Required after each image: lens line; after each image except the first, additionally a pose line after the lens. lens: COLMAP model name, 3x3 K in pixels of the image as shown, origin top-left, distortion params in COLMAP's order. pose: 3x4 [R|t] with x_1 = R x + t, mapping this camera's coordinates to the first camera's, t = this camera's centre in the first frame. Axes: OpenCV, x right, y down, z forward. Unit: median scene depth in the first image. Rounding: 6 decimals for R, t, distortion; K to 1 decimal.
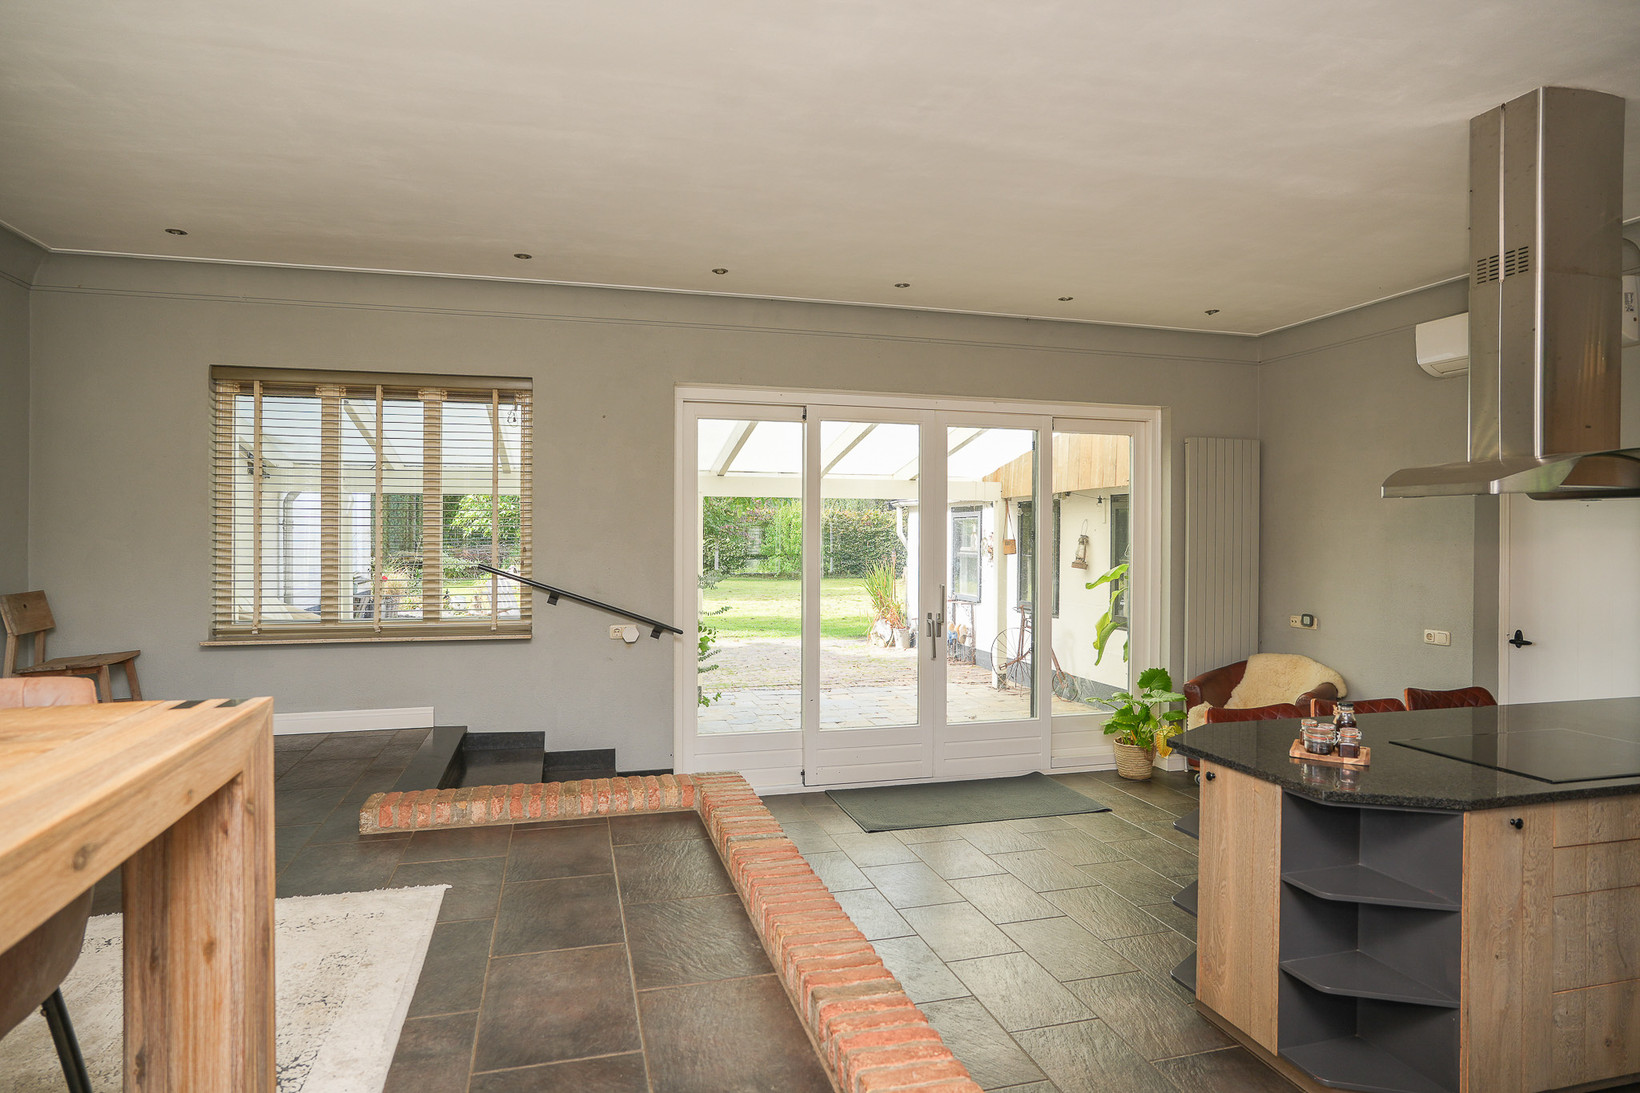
lens RADIAL K [[912.0, 0, 819.1], [0, 912.0, 541.8], [0, 0, 1]] dist [-0.040298, 0.019183]
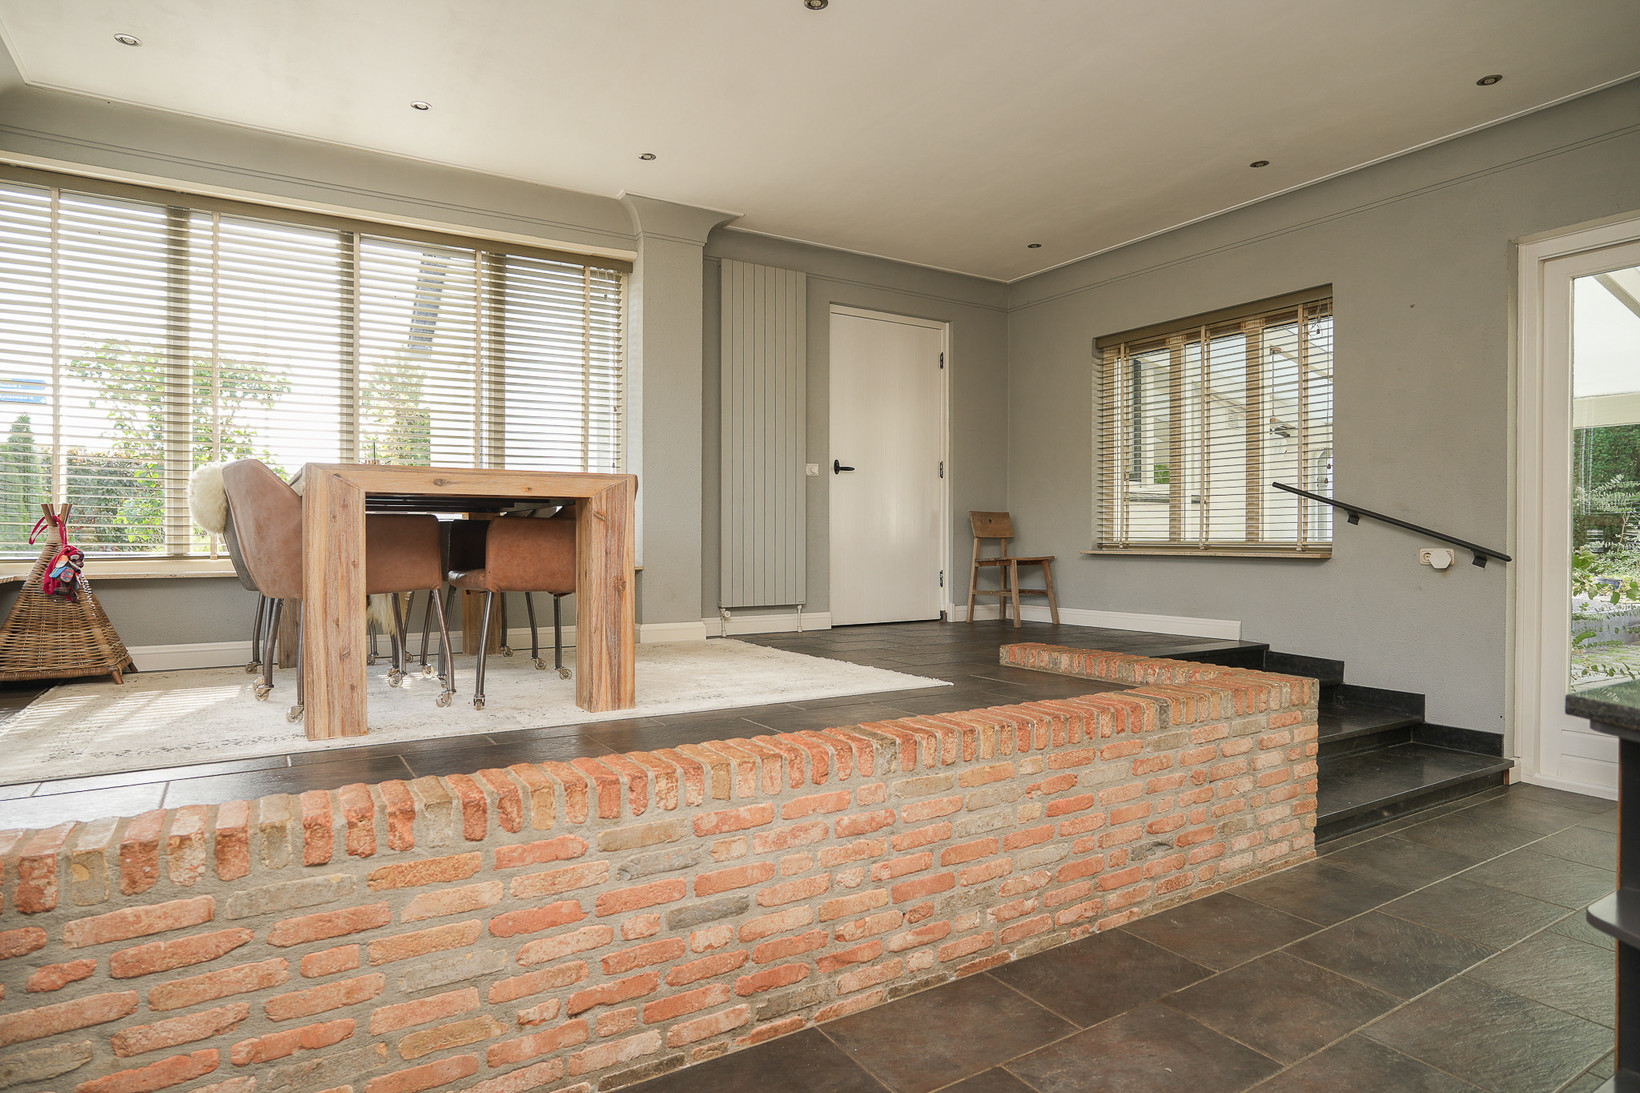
lens RADIAL K [[912.0, 0, 797.2], [0, 912.0, 540.4], [0, 0, 1]] dist [-0.040298, 0.019183]
pose [[0.278569, 0.003420, -0.960410, 0.786707], [-0.007474, 0.999971, 0.001393, 0.164287], [0.960387, 0.006790, 0.278586, 0.388851]]
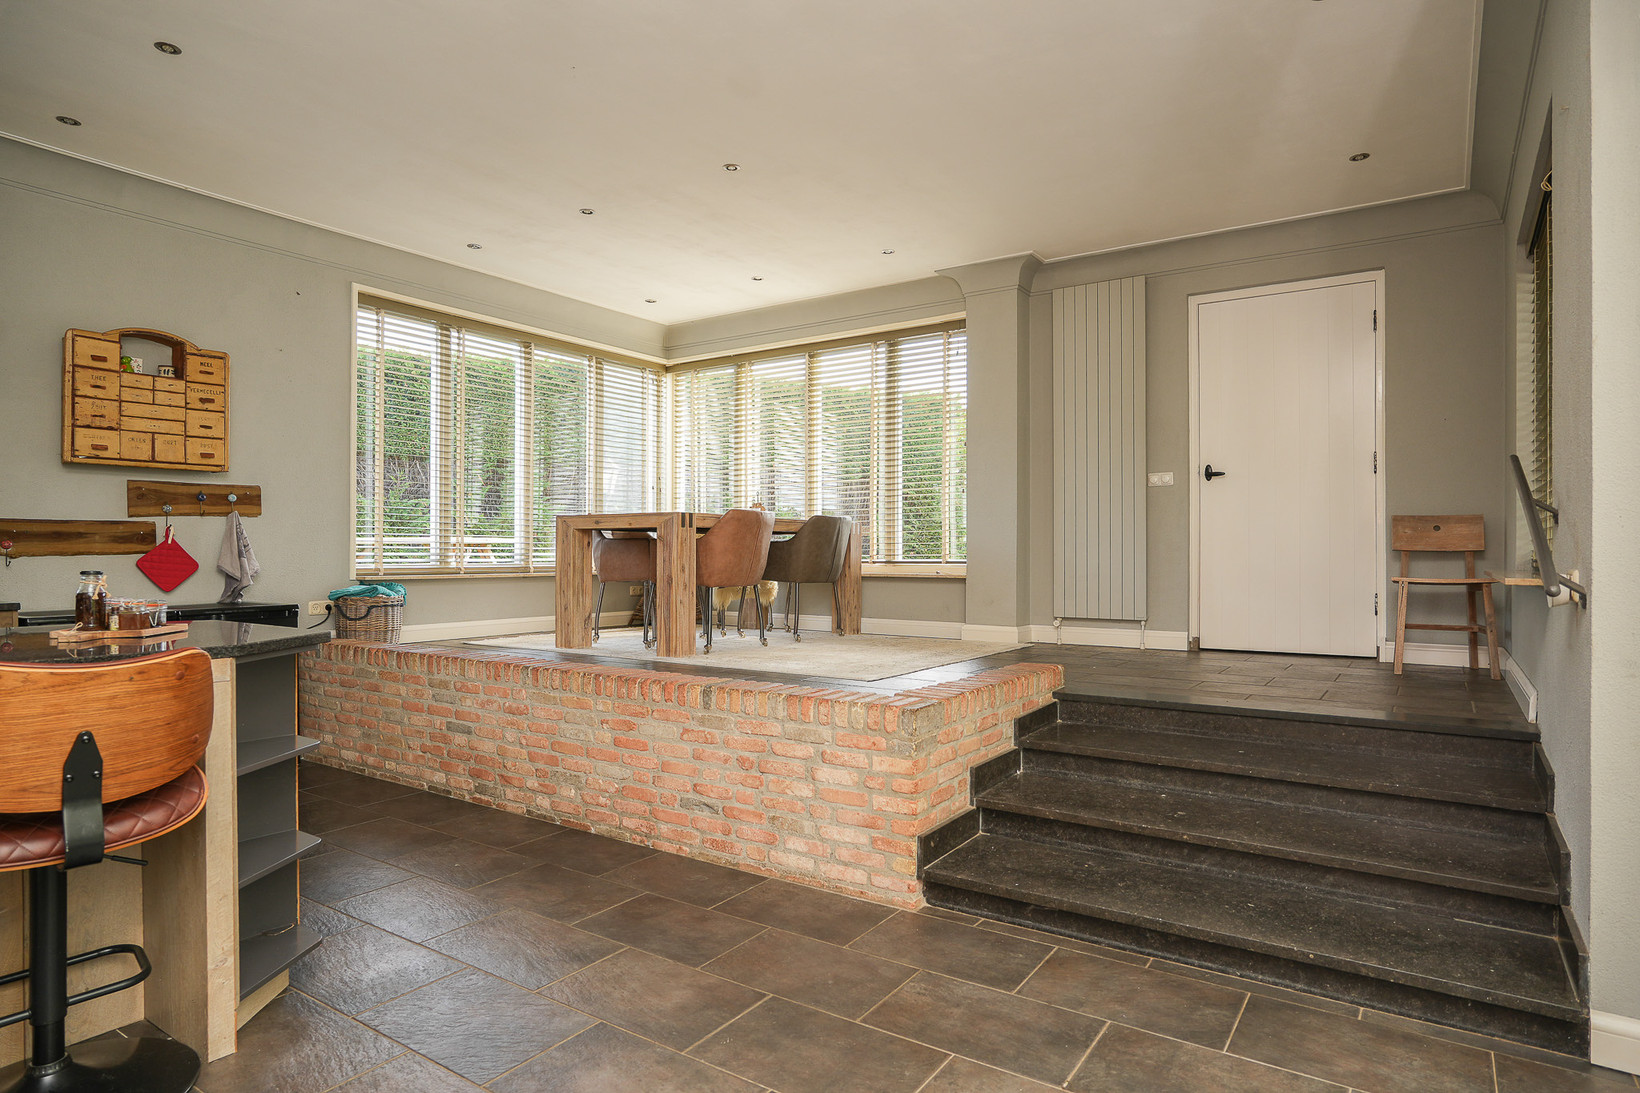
lens RADIAL K [[912.0, 0, 841.4], [0, 912.0, 552.1], [0, 0, 1]] dist [-0.040298, 0.019183]
pose [[-0.745688, -0.000175, -0.666295, 0.616895], [-0.004654, 0.999977, 0.004947, 0.156145], [0.666279, 0.006790, -0.745672, 2.011826]]
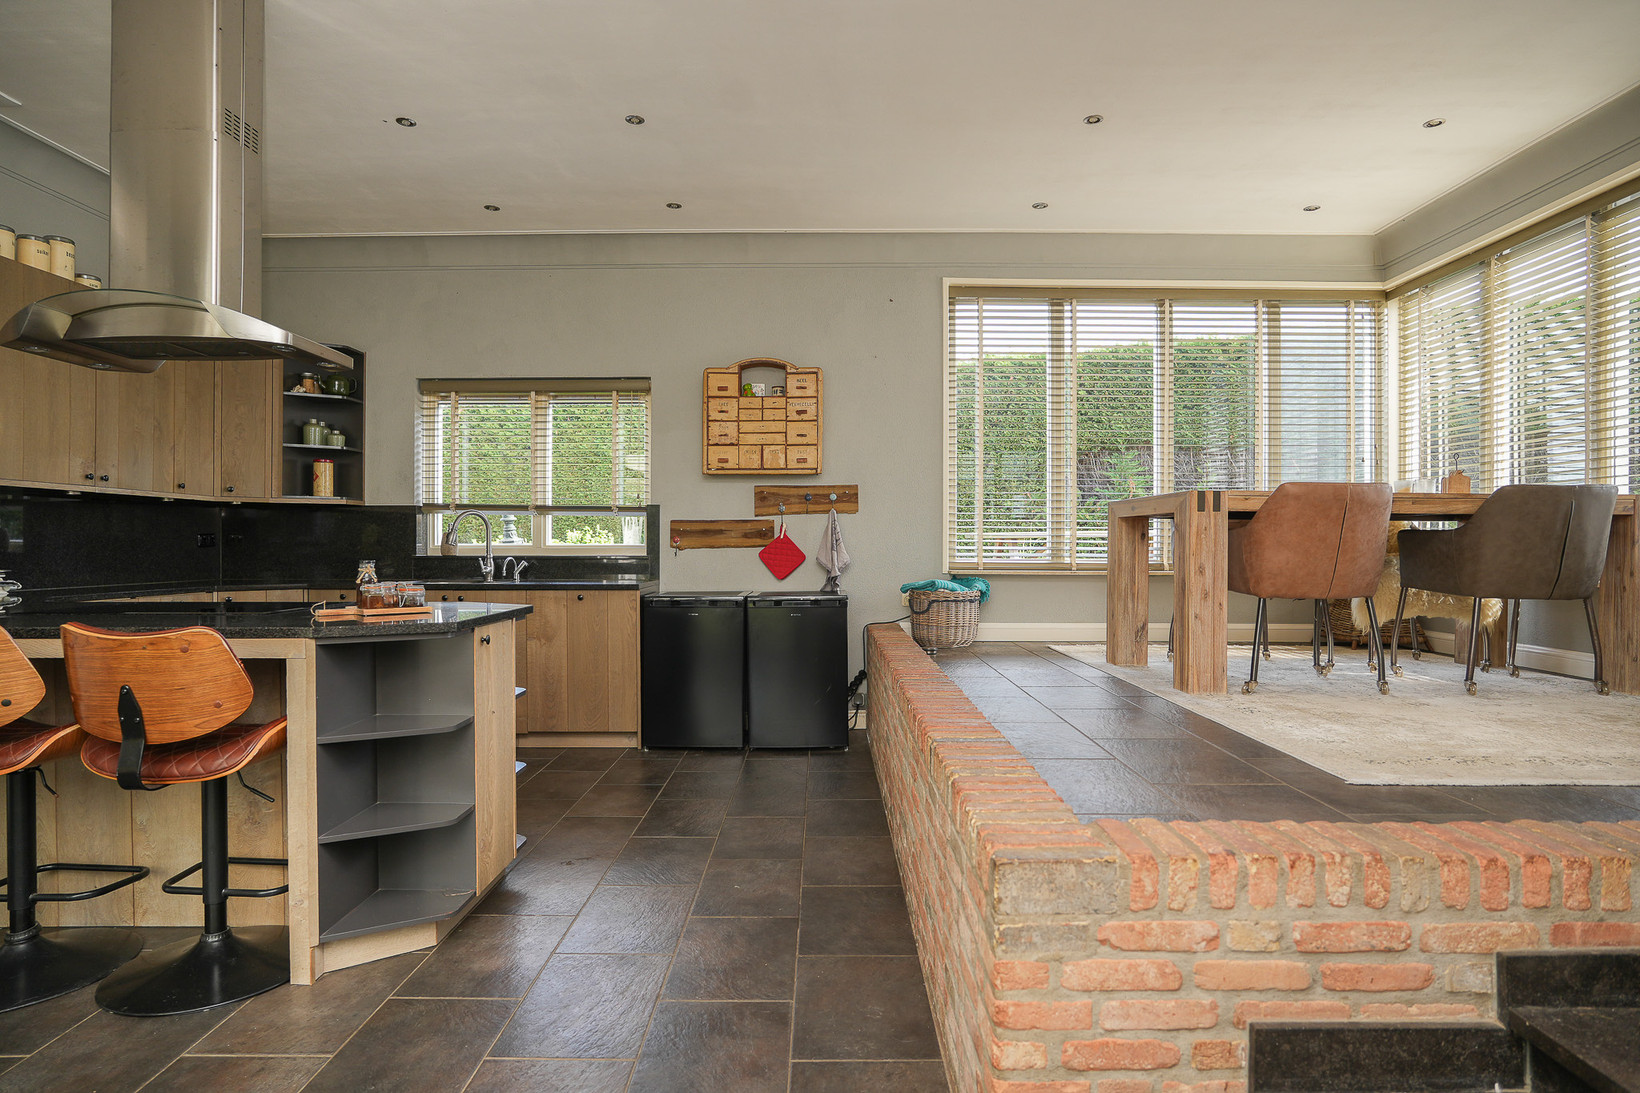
lens RADIAL K [[912.0, 0, 827.3], [0, 912.0, 544.2], [0, 0, 1]] dist [-0.040298, 0.019183]
pose [[-0.967154, -0.001956, 0.254184, -0.145349], [-0.000468, 0.999982, 0.005914, 0.155326], [-0.254191, 0.005601, -0.967138, 1.829913]]
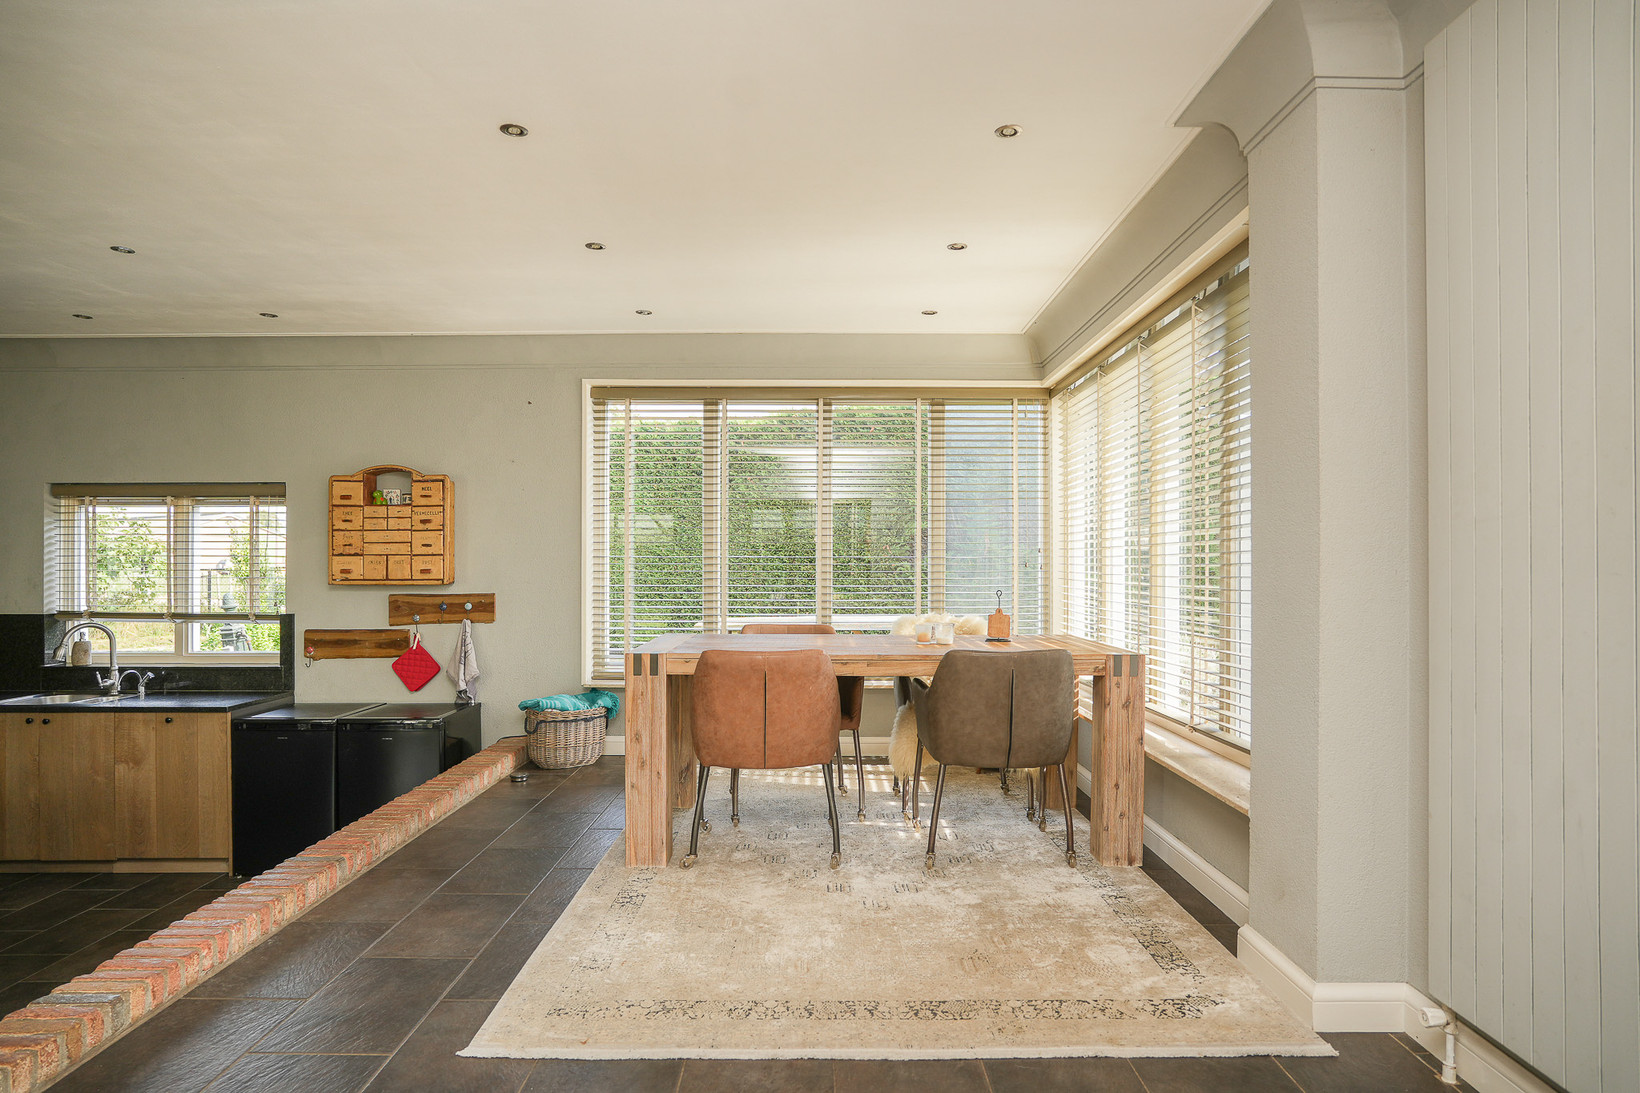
lens RADIAL K [[912.0, 0, 841.9], [0, 912.0, 554.8], [0, 0, 1]] dist [-0.040298, 0.019183]
pose [[-0.970083, 0.001350, 0.242772, -0.868733], [0.001039, 0.999998, -0.001407, -0.036777], [-0.242773, -0.001112, -0.970082, 1.579340]]
